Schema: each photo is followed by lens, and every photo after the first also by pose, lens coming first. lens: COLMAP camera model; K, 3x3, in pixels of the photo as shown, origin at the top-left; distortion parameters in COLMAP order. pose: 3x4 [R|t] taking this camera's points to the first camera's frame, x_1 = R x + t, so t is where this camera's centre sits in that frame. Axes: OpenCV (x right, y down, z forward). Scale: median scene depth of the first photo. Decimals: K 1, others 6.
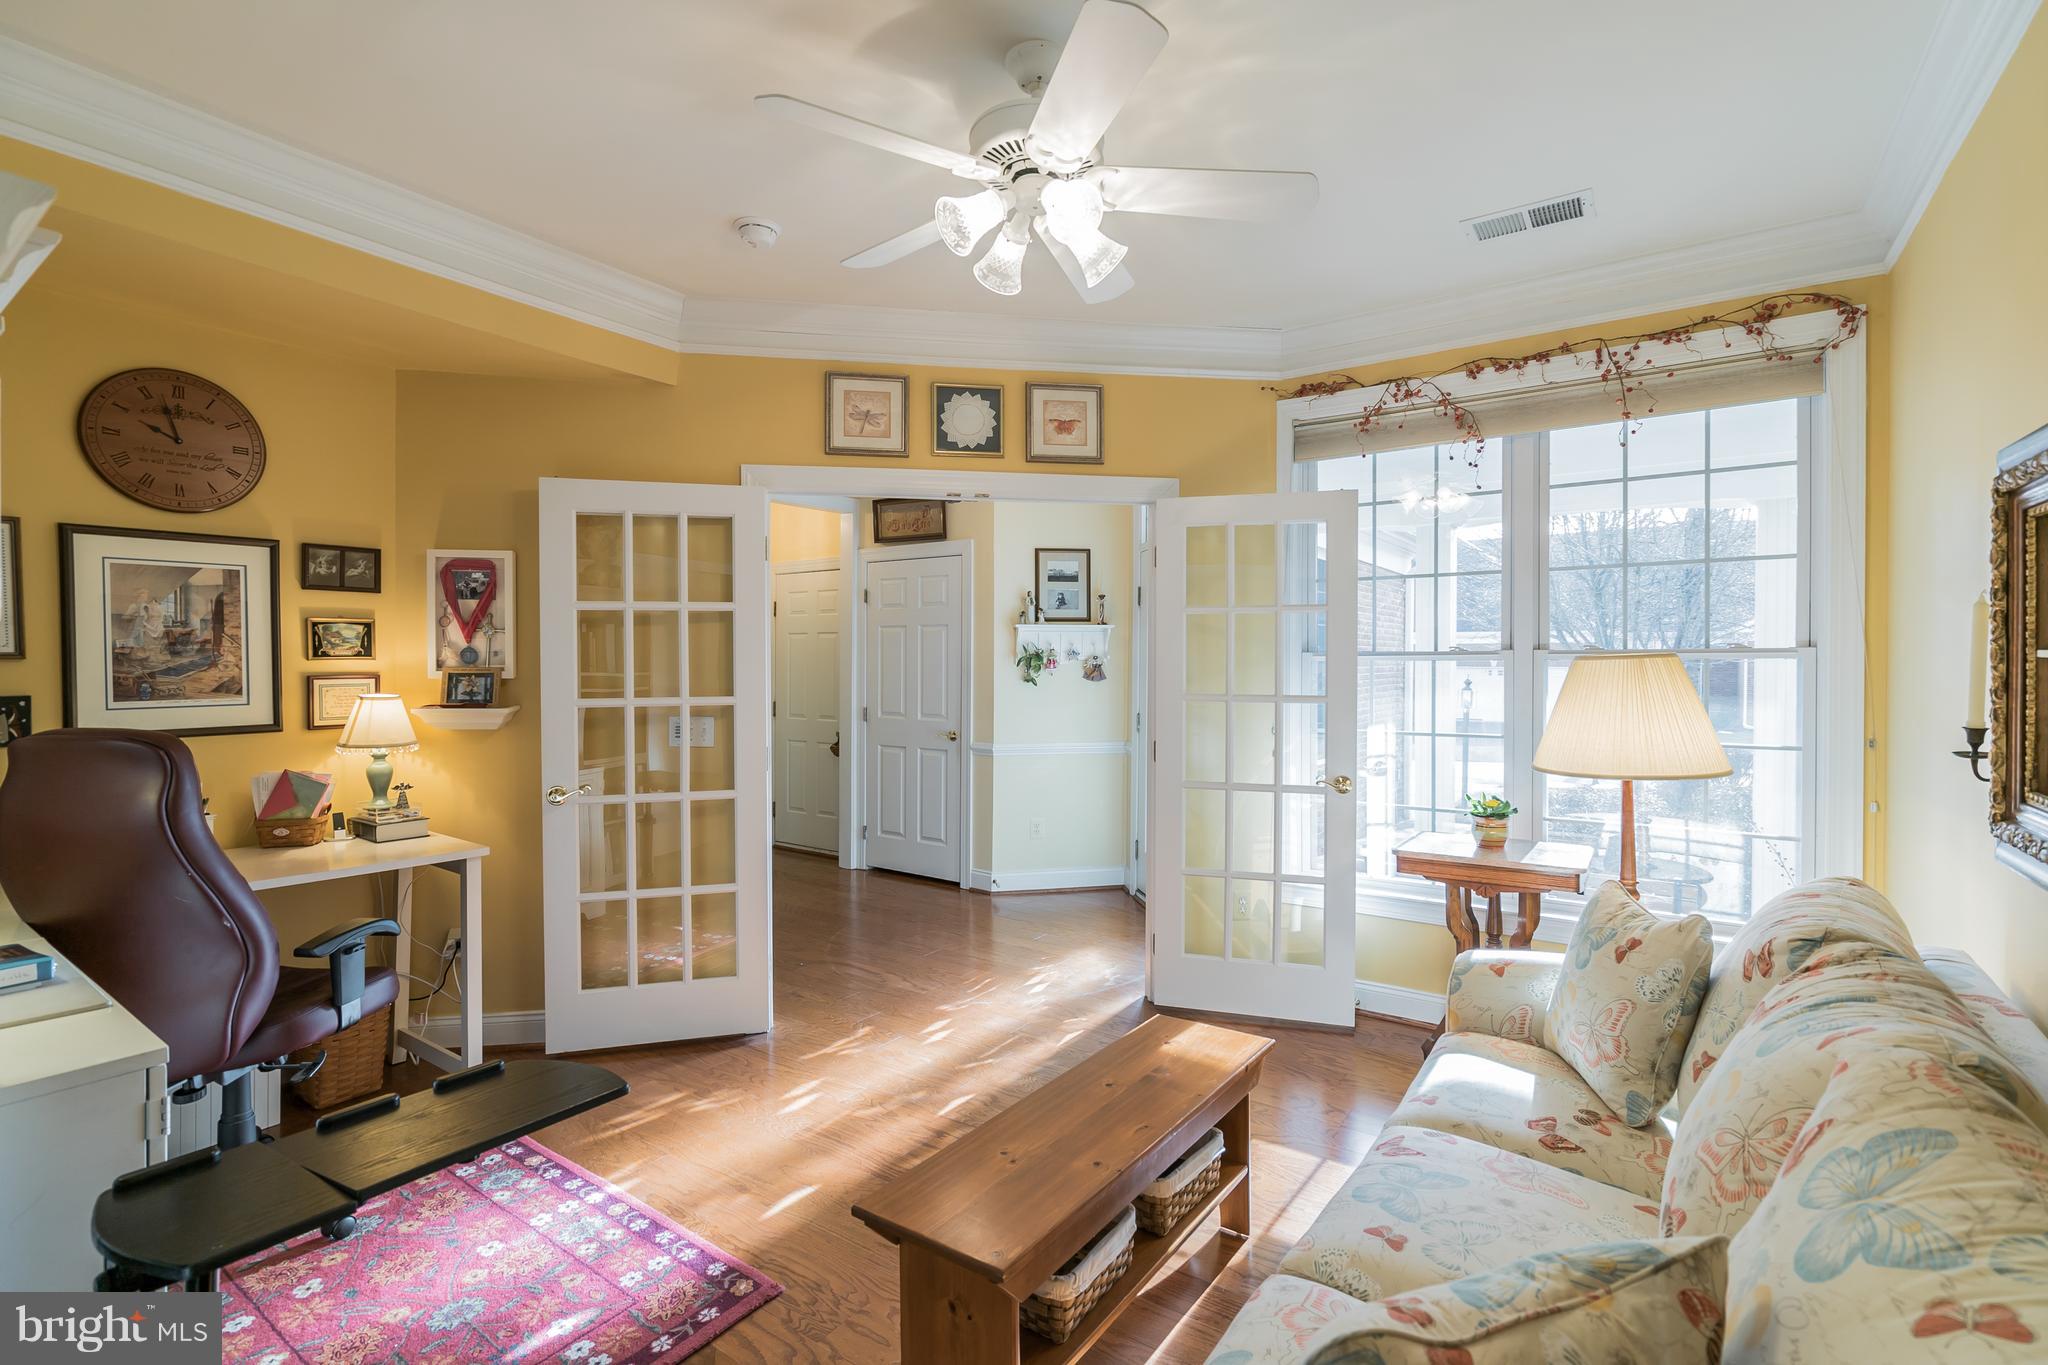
lens RADIAL K [[943.5, 0, 1019.5], [0, 943.5, 660.8], [0, 0, 1]] dist [0.000313, 0.000374]
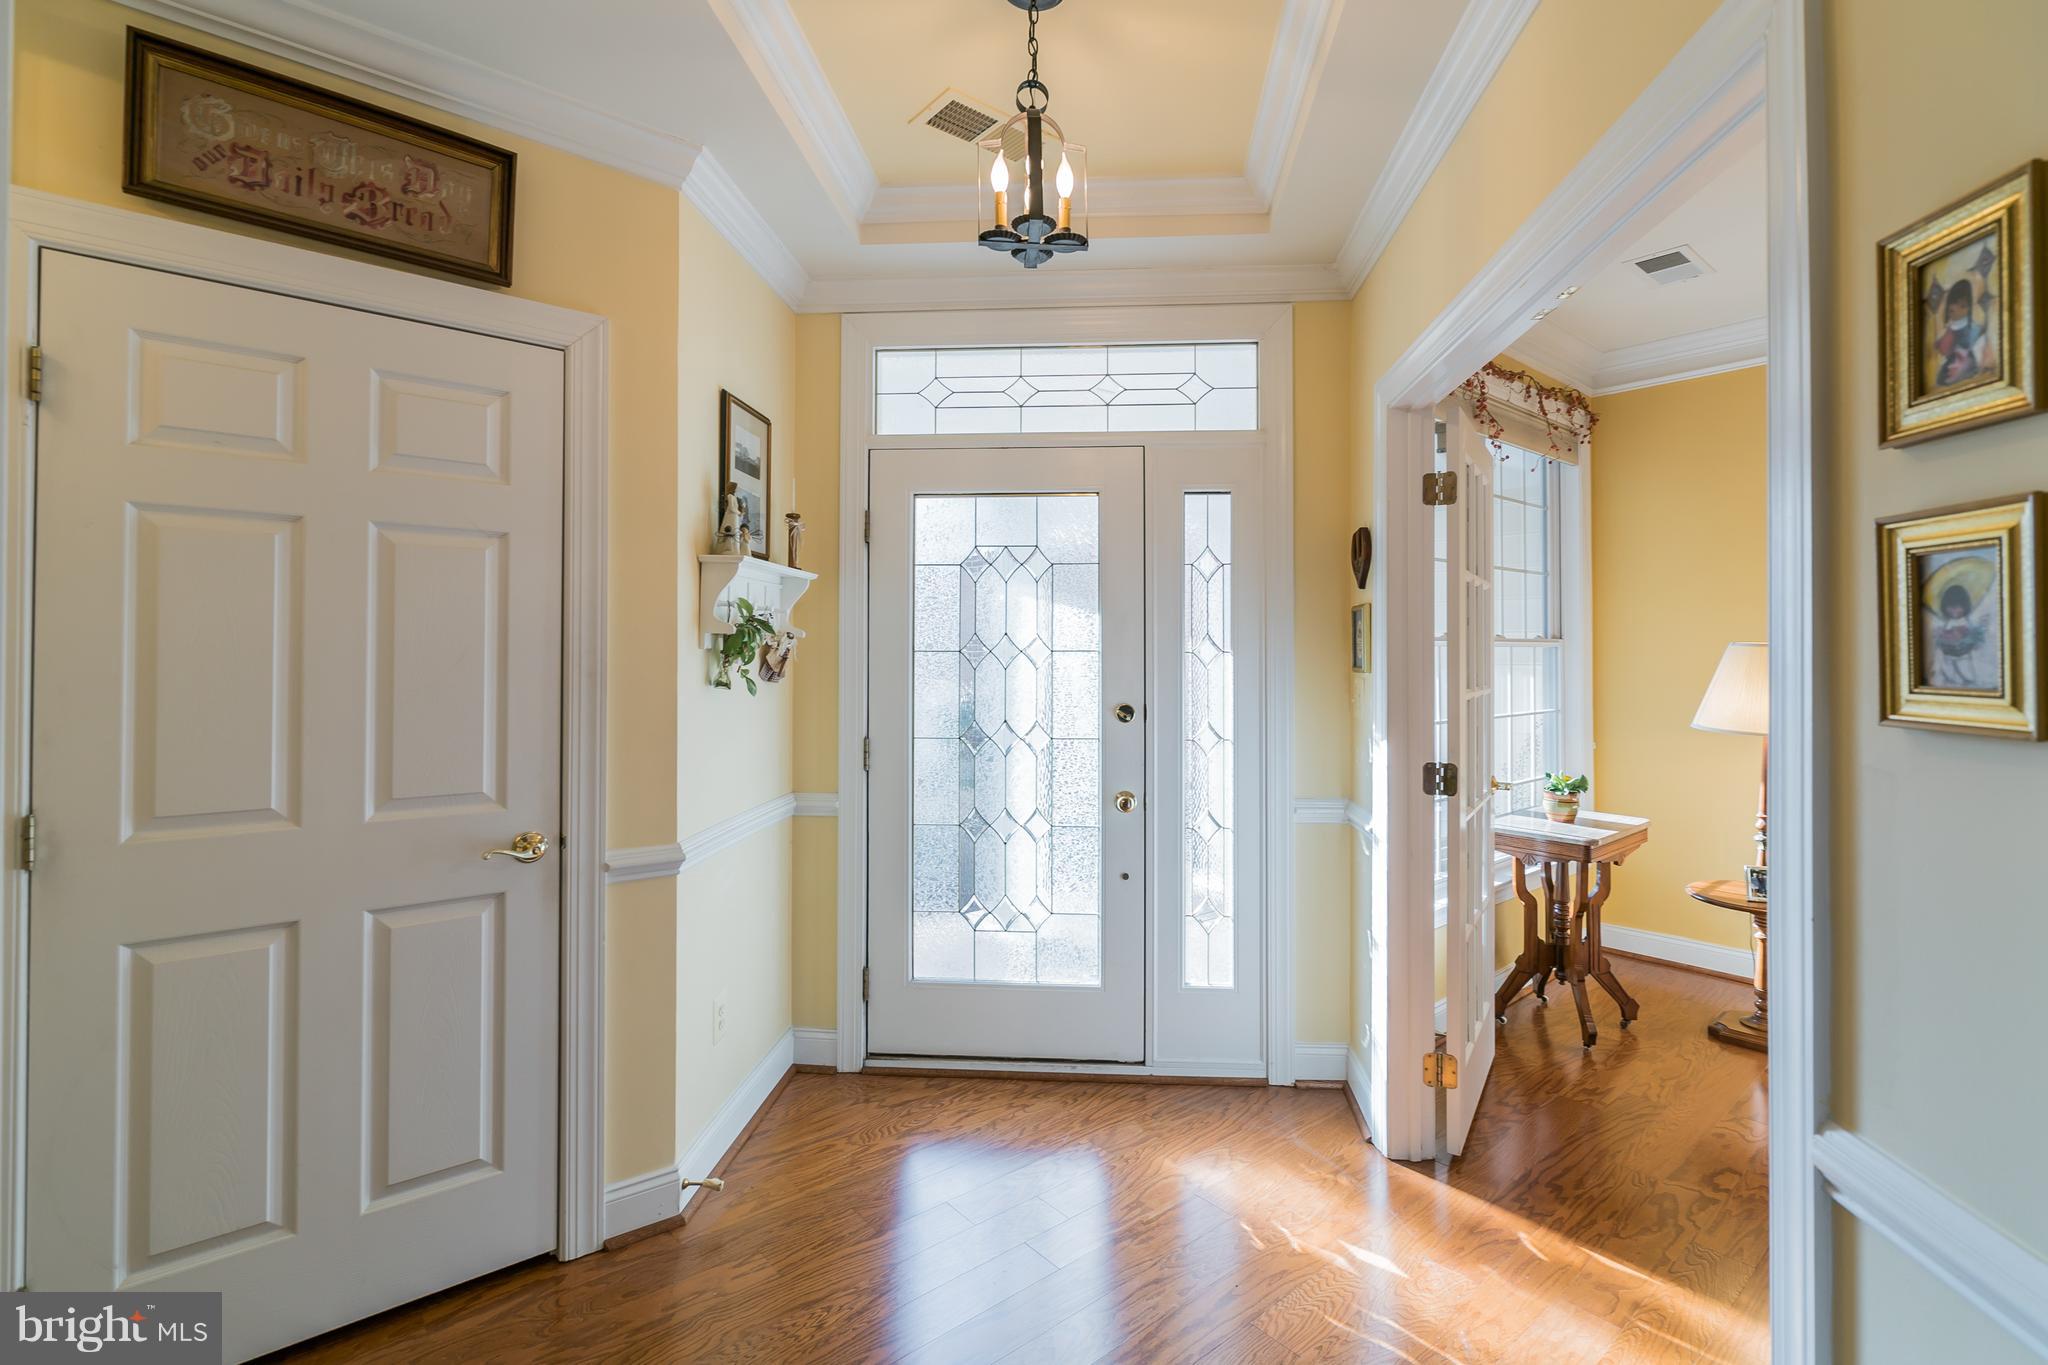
lens RADIAL K [[943.5, 0, 1019.5], [0, 943.5, 660.8], [0, 0, 1]] dist [0.000313, 0.000374]
pose [[0.242485, 0.001671, 0.970154, -0.687006], [0.003684, 0.999990, -0.002643, 0.018915], [-0.970148, 0.004215, 0.242477, 1.356460]]
